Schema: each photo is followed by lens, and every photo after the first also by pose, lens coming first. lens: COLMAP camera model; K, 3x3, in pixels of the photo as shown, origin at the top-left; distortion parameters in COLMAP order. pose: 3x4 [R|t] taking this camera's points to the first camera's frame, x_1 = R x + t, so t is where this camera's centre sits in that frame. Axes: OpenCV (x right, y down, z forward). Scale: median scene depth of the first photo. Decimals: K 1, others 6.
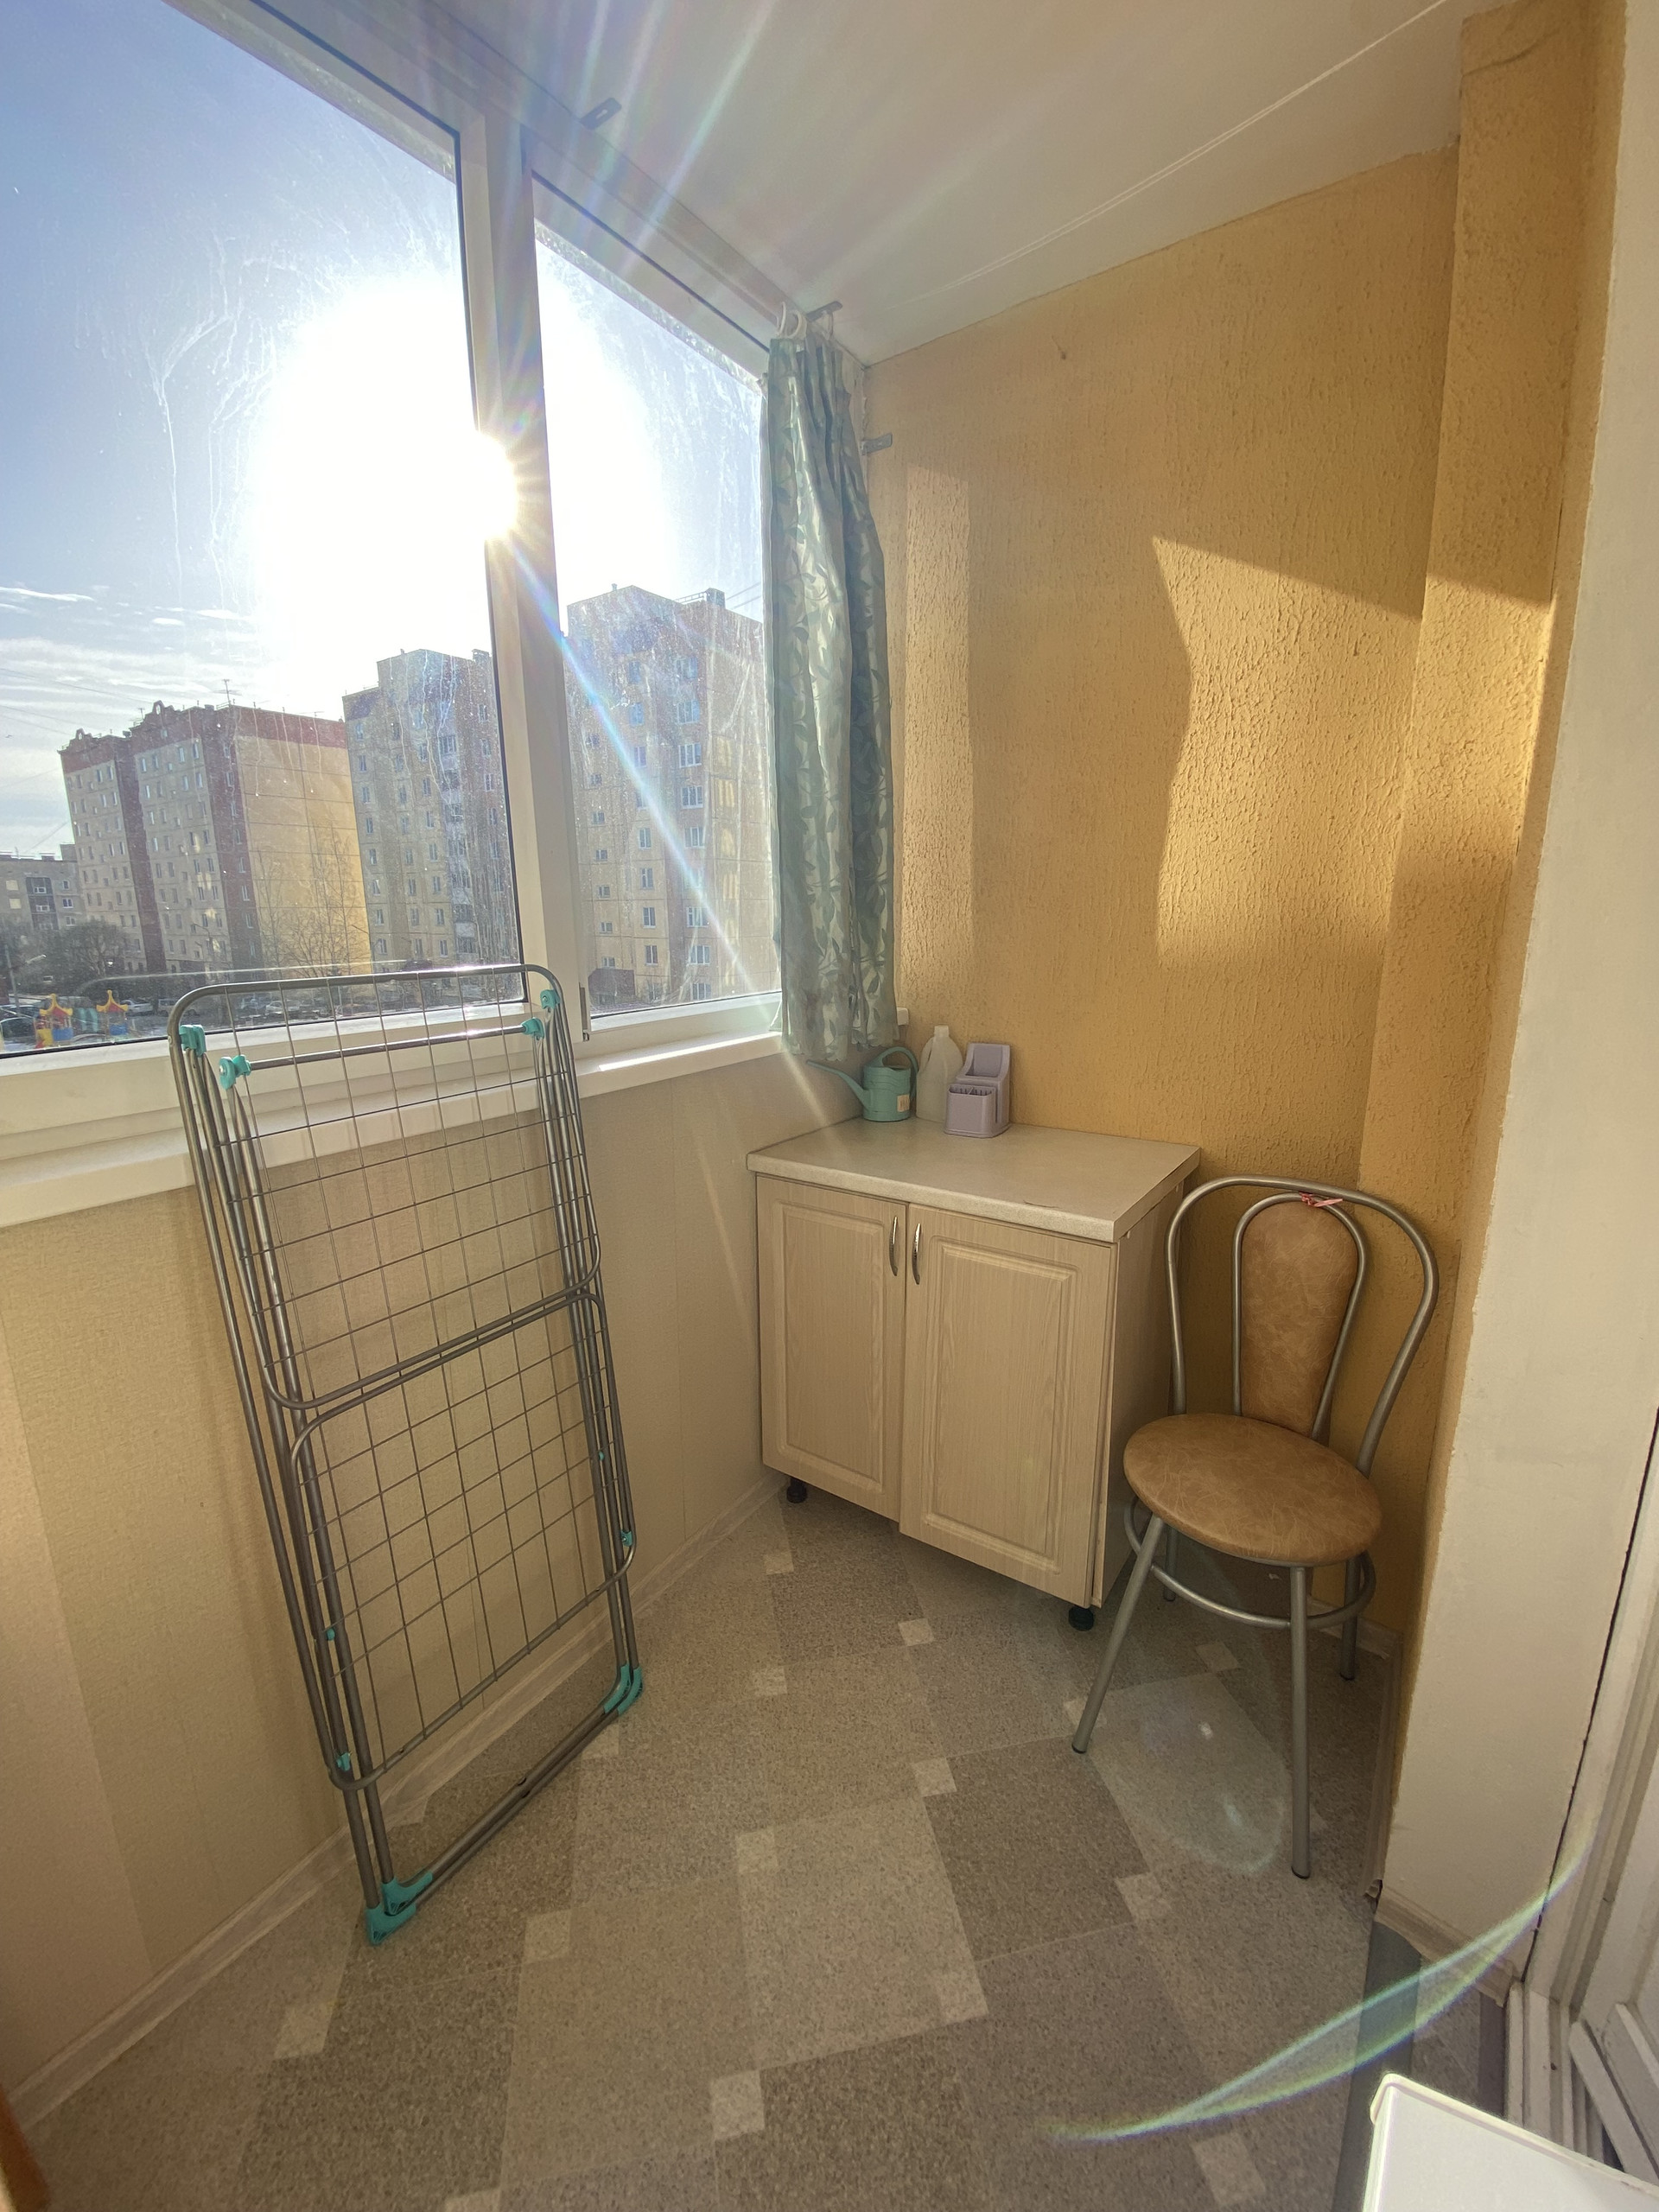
lens RADIAL K [[895.7, 0, 826.8], [0, 895.7, 1102.9], [0, 0, 1]] dist [0.052720, -0.038100]
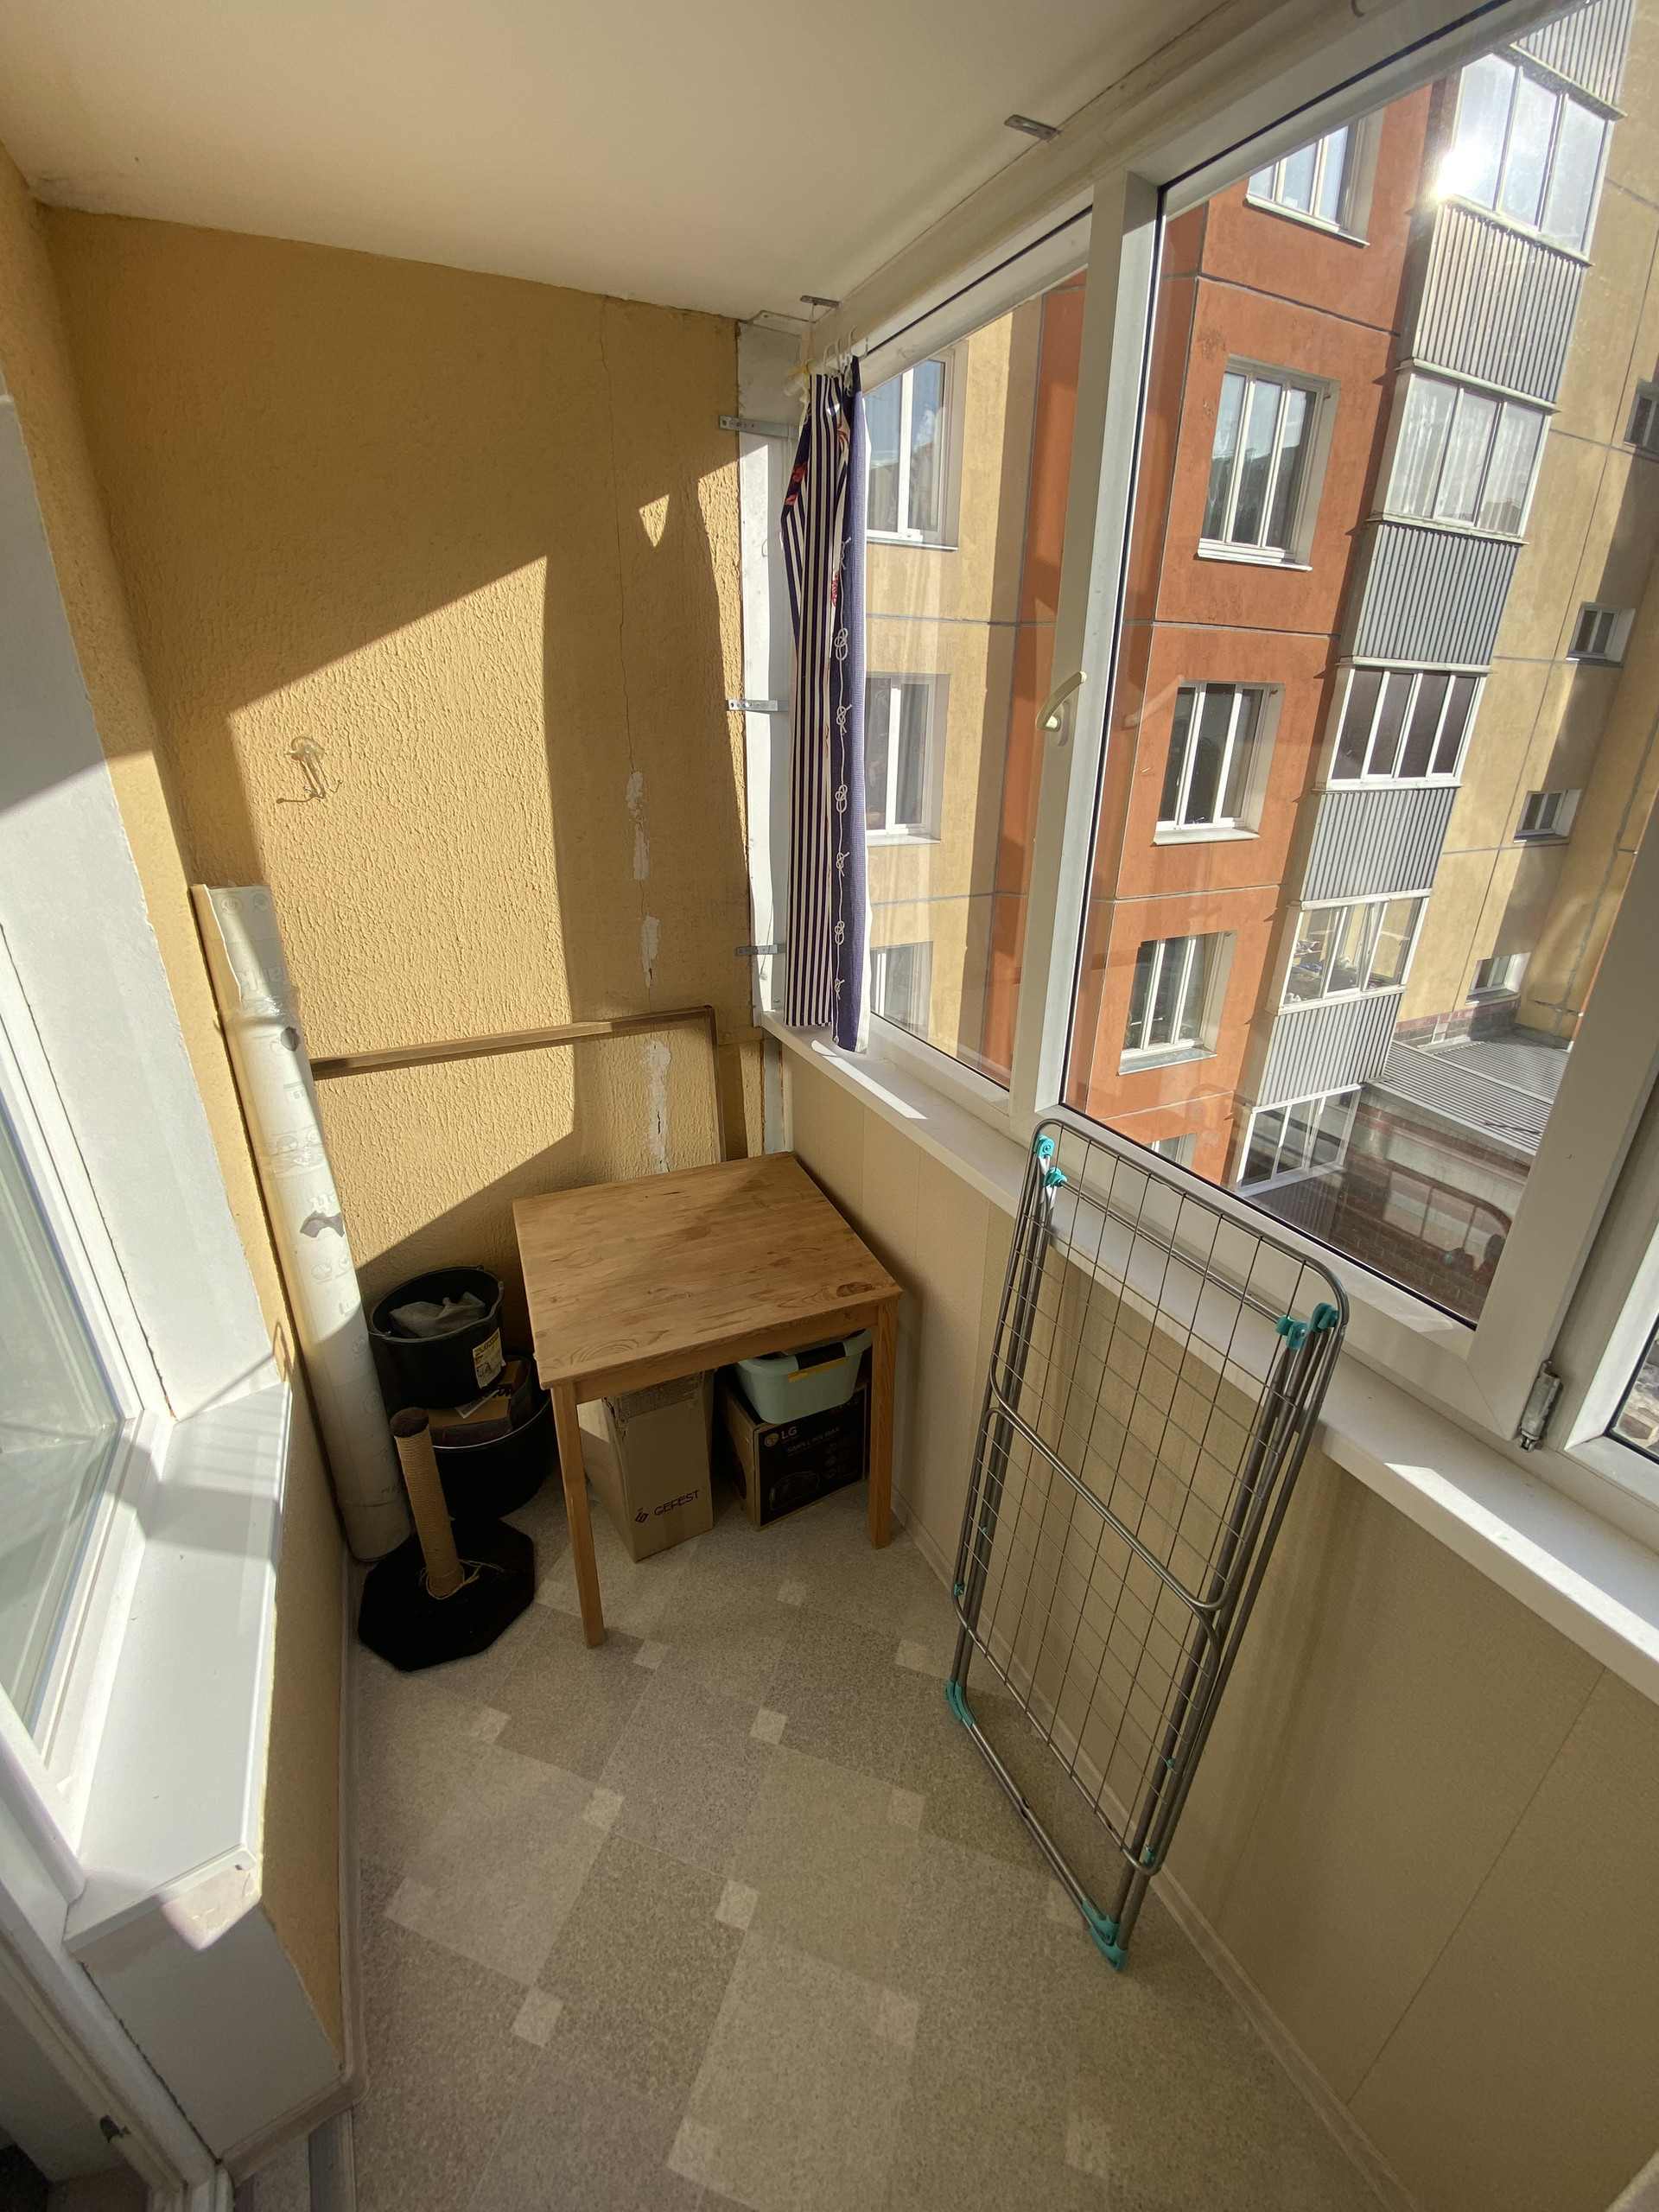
lens RADIAL K [[895.7, 0, 826.8], [0, 895.7, 1102.9], [0, 0, 1]] dist [0.052720, -0.038100]
pose [[-0.493454, 0.347926, -0.797151, 0.464606], [-0.198509, 0.847266, 0.492681, -0.613005], [0.846816, 0.401357, -0.349021, 0.951757]]
